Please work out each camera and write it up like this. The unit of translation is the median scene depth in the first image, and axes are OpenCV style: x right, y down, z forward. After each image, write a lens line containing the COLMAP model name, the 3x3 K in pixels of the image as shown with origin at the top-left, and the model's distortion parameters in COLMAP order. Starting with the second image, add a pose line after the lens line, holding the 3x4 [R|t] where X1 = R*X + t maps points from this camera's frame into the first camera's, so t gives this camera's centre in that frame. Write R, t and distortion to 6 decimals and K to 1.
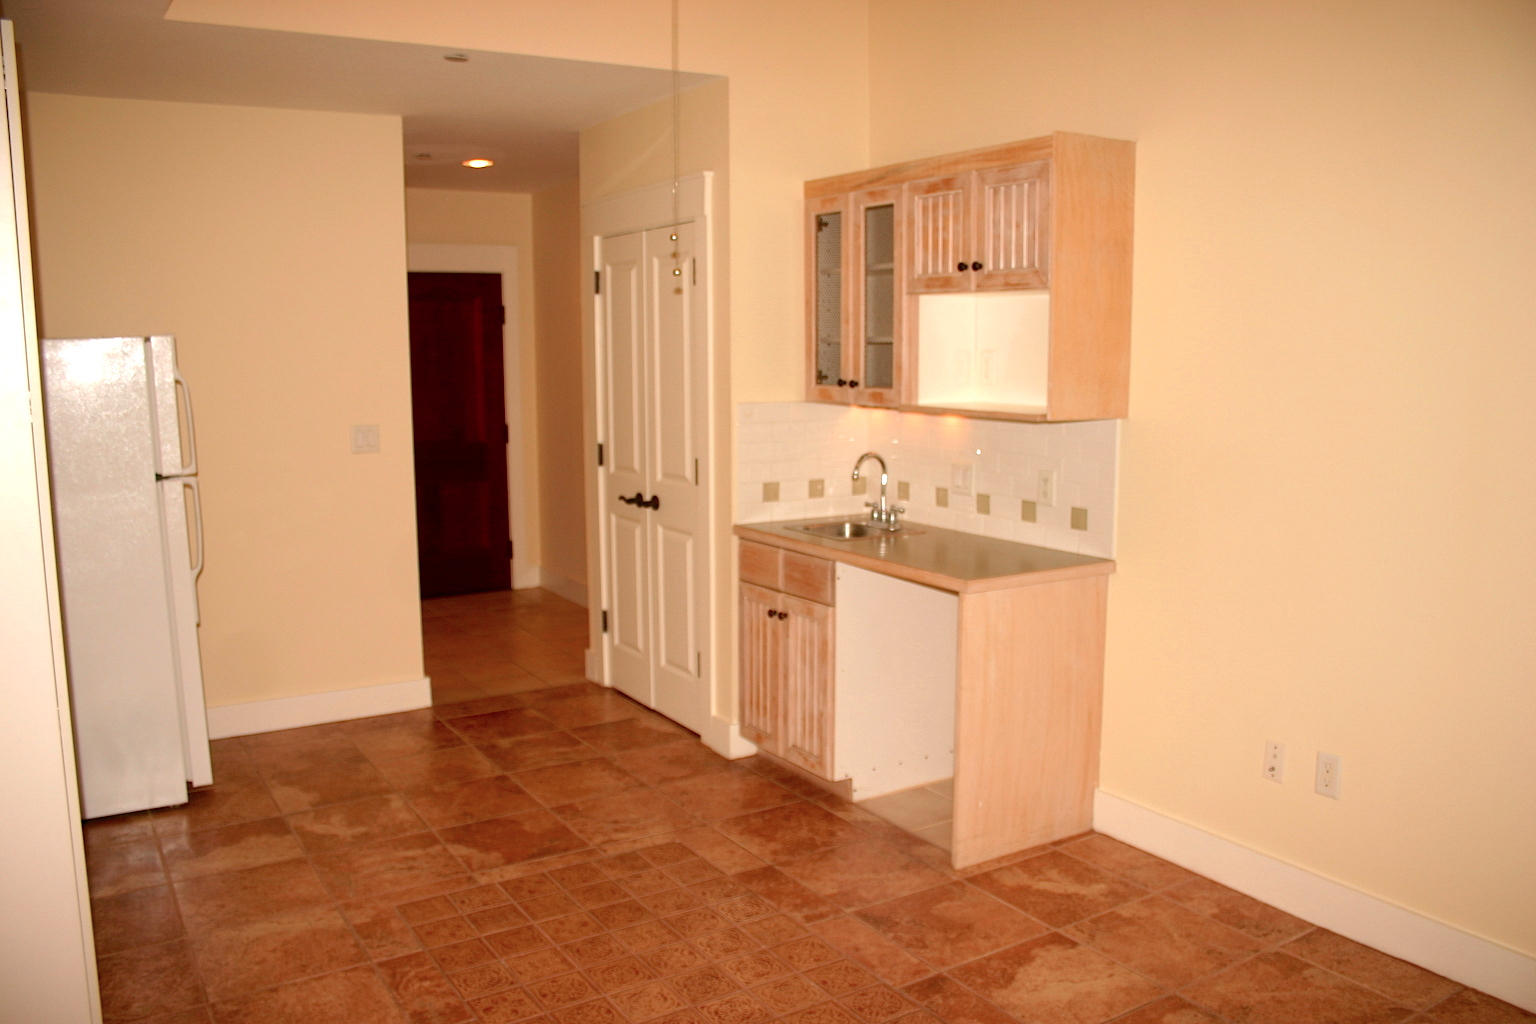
lens RADIAL K [[1230.0, 0, 768.0], [0, 1230.0, 512.0], [0, 0, 1]] dist [-0.153271, 0.126763]
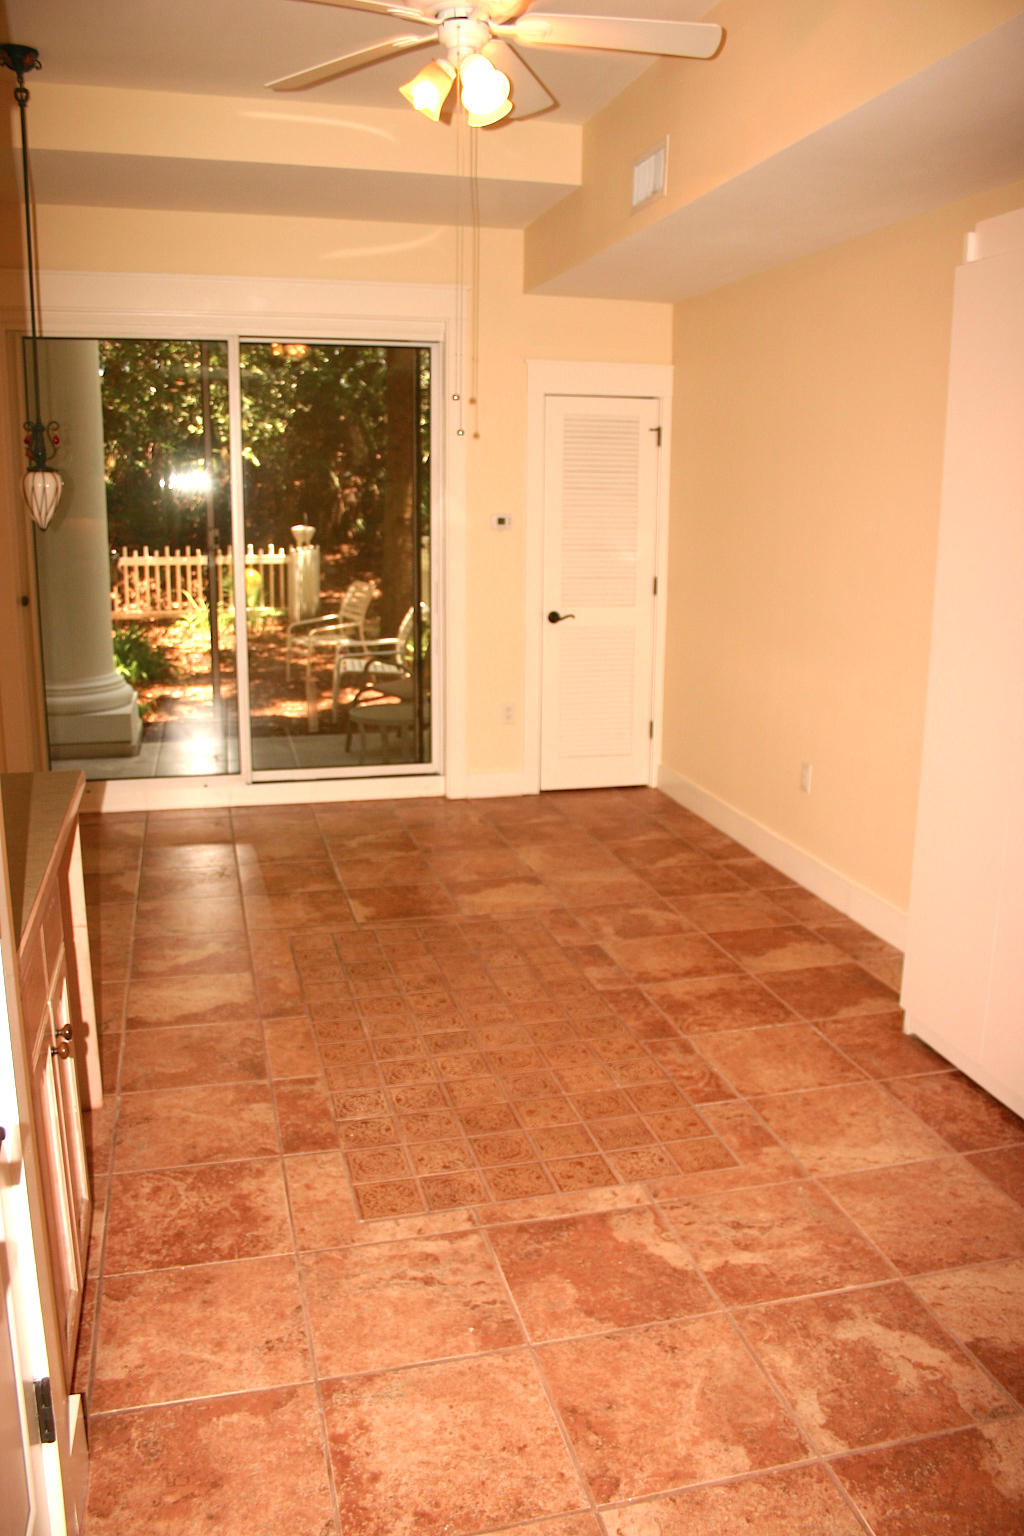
lens RADIAL K [[1230.0, 0, 521.3], [0, 1230.0, 762.8], [0, 0, 1]] dist [-0.153271, 0.126763]
pose [[-0.955043, -0.071923, 0.287610, -0.357713], [0.031790, 0.939689, 0.340550, -0.217155], [-0.294757, 0.334383, -0.895157, 1.579021]]
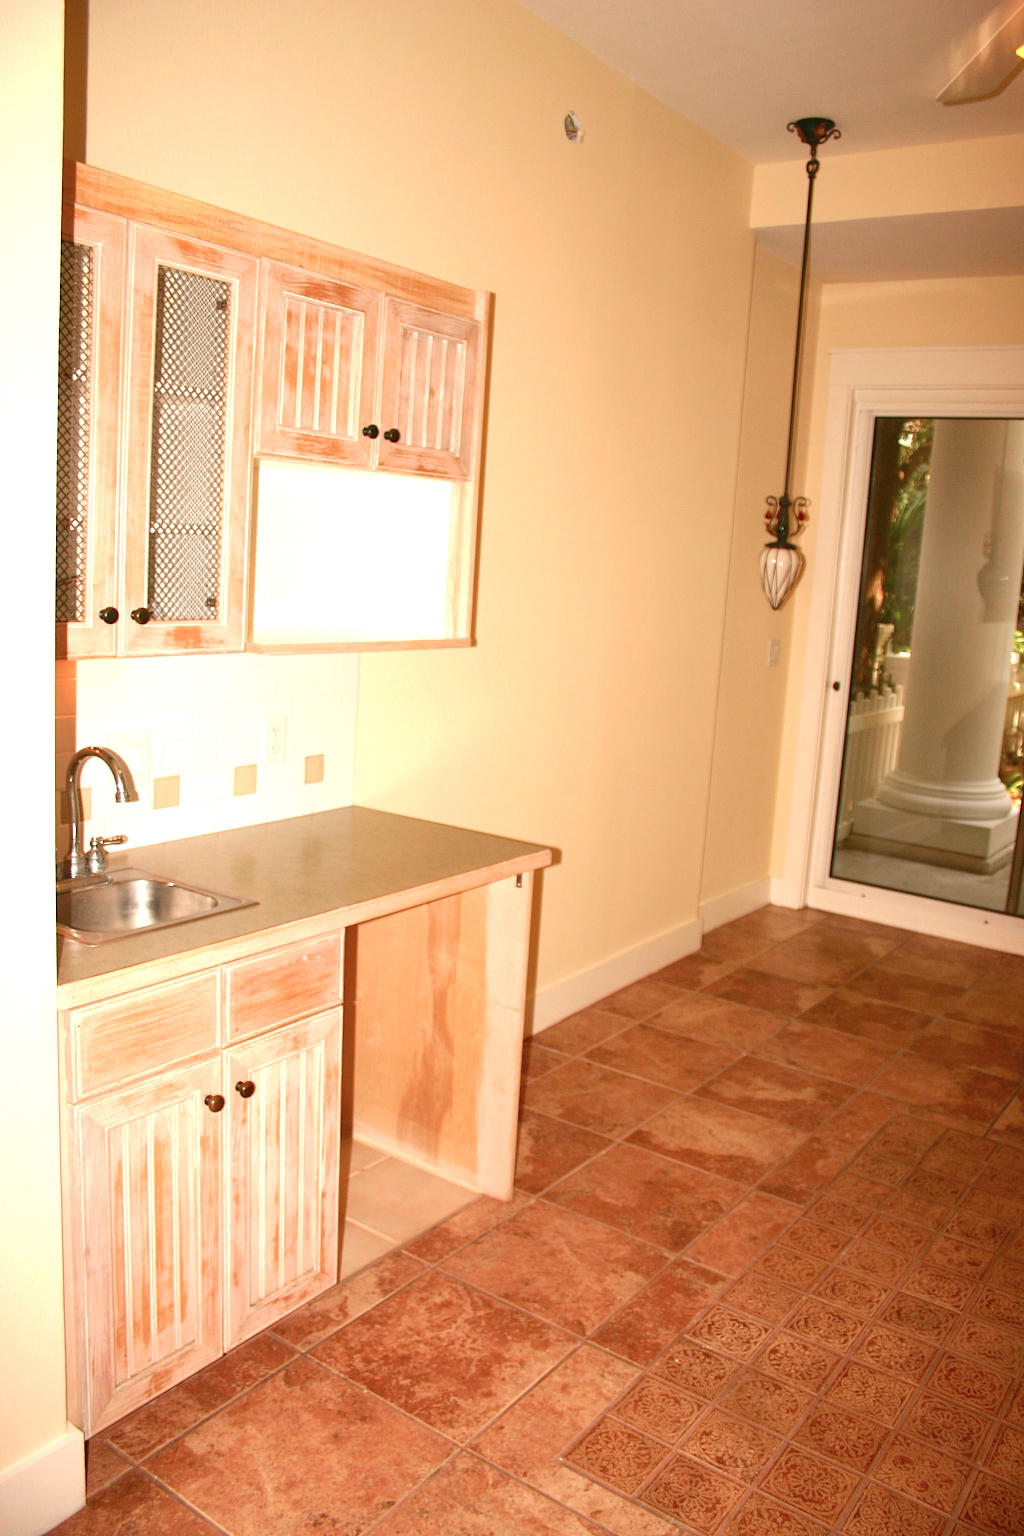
lens RADIAL K [[1230.0, 0, 521.3], [0, 1230.0, 762.8], [0, 0, 1]] dist [-0.153271, 0.126763]
pose [[-0.376037, -0.177185, 0.909506, -0.531266], [0.066367, 0.973876, 0.217164, -0.168357], [-0.924225, 0.142023, -0.354455, 1.224615]]
